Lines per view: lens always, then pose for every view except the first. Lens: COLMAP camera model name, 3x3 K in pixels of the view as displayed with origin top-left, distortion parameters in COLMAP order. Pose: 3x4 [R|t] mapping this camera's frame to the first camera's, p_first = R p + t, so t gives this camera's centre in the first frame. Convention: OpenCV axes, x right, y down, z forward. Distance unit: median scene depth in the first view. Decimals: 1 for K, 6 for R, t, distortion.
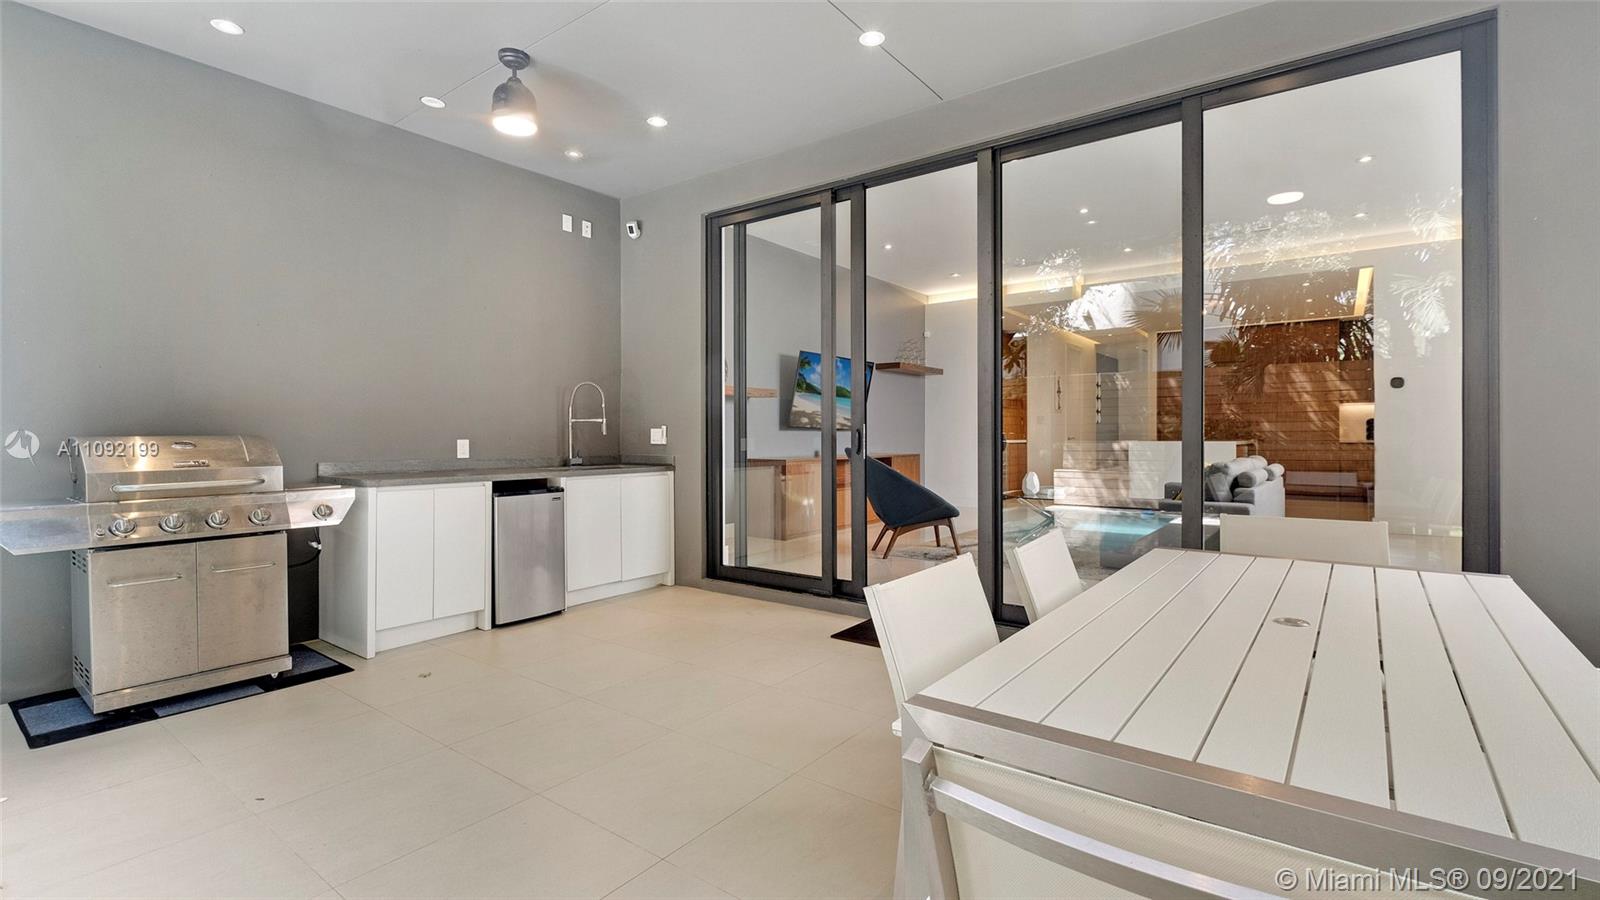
lens RADIAL K [[707.0, 0, 809.2], [0, 707.0, 437.4], [0, 0, 1]] dist [0.004938, -0.005363]
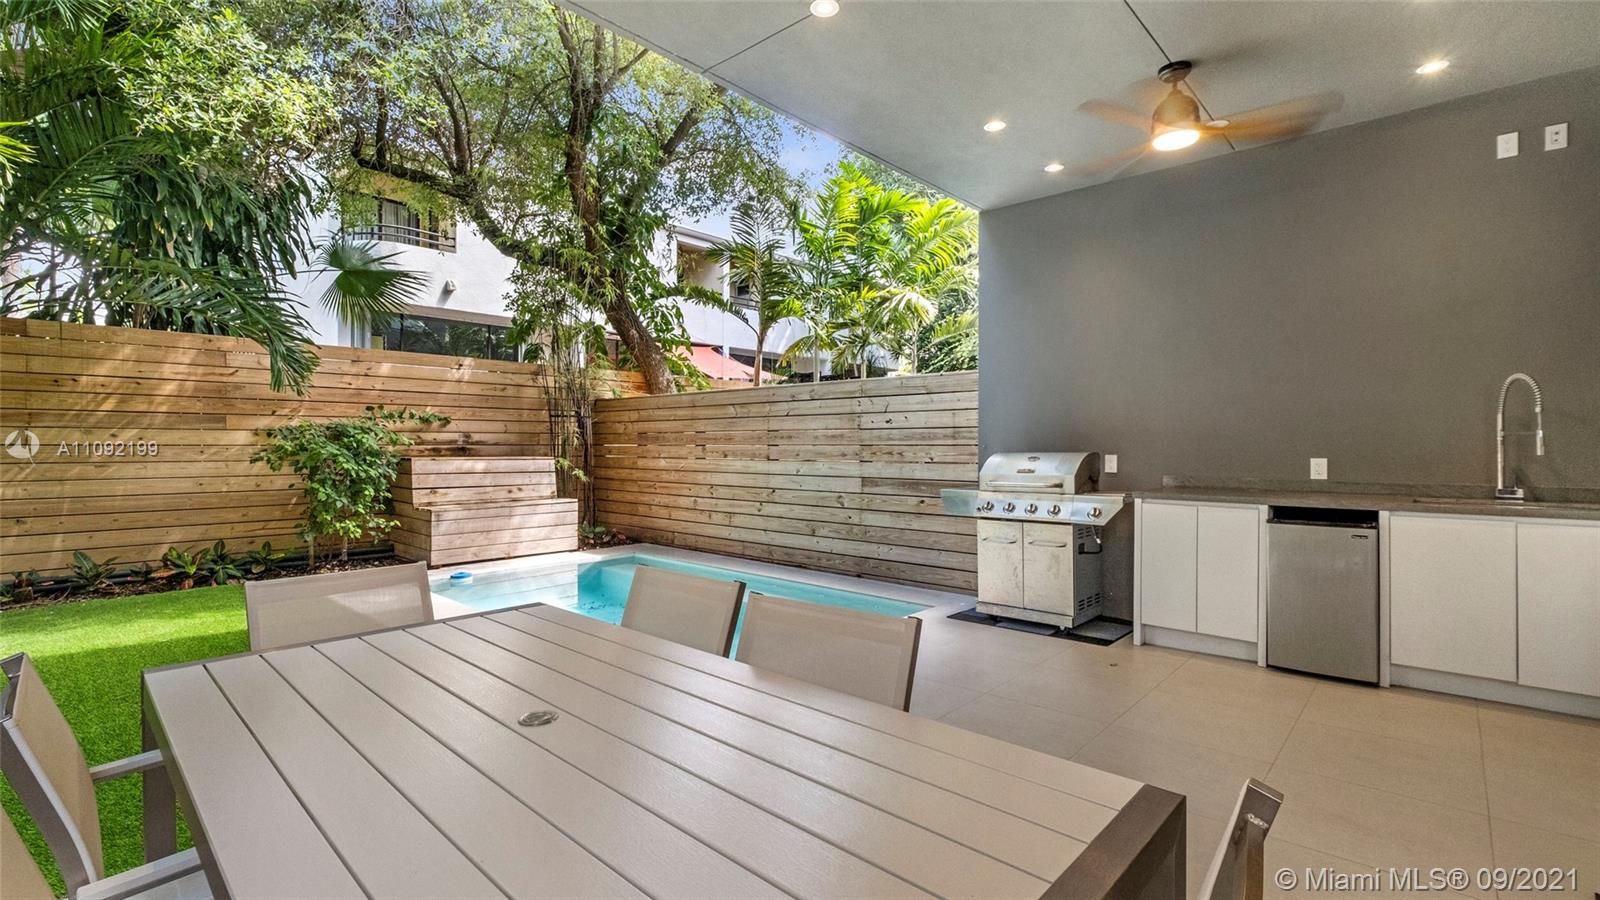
lens RADIAL K [[707.0, 0, 800.4], [0, 707.0, 440.7], [0, 0, 1]] dist [0.004938, -0.005363]
pose [[-0.096774, -0.002001, -0.995304, 0.297104], [-0.002076, 0.999996, -0.001808, -0.010177], [0.995304, 0.001891, -0.096778, 0.283657]]
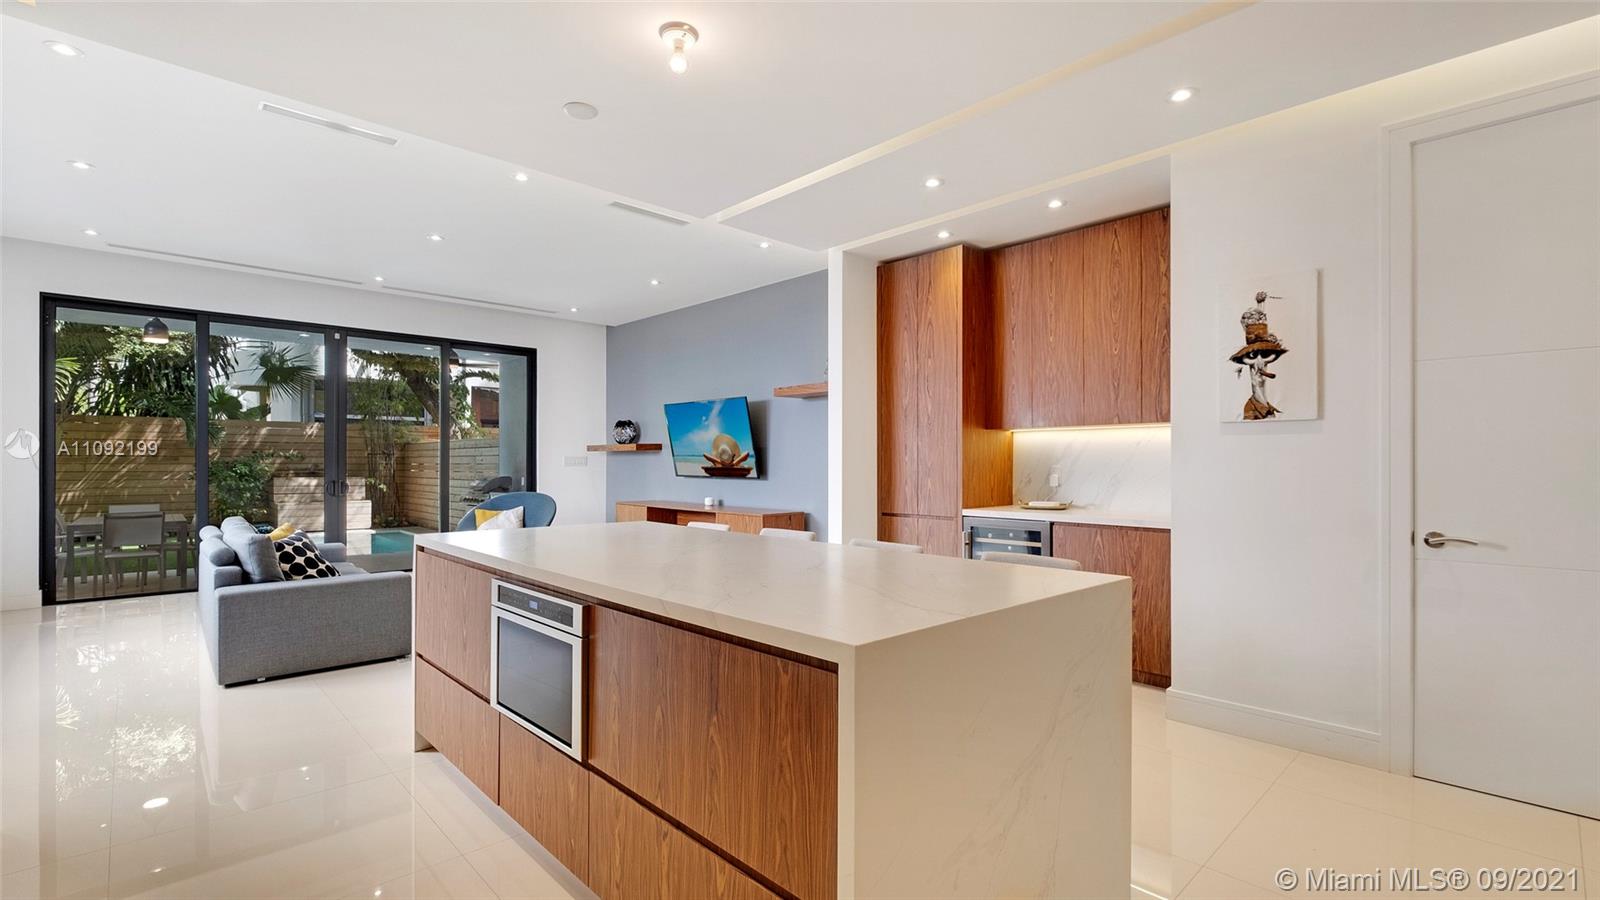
lens RADIAL K [[707.0, 0, 802.8], [0, 707.0, 451.7], [0, 0, 1]] dist [0.004938, -0.005363]
pose [[-0.166679, -0.010971, -0.985950, 0.976394], [-0.001322, 0.999940, -0.010904, -0.037626], [0.986010, -0.000514, -0.166684, 1.321006]]
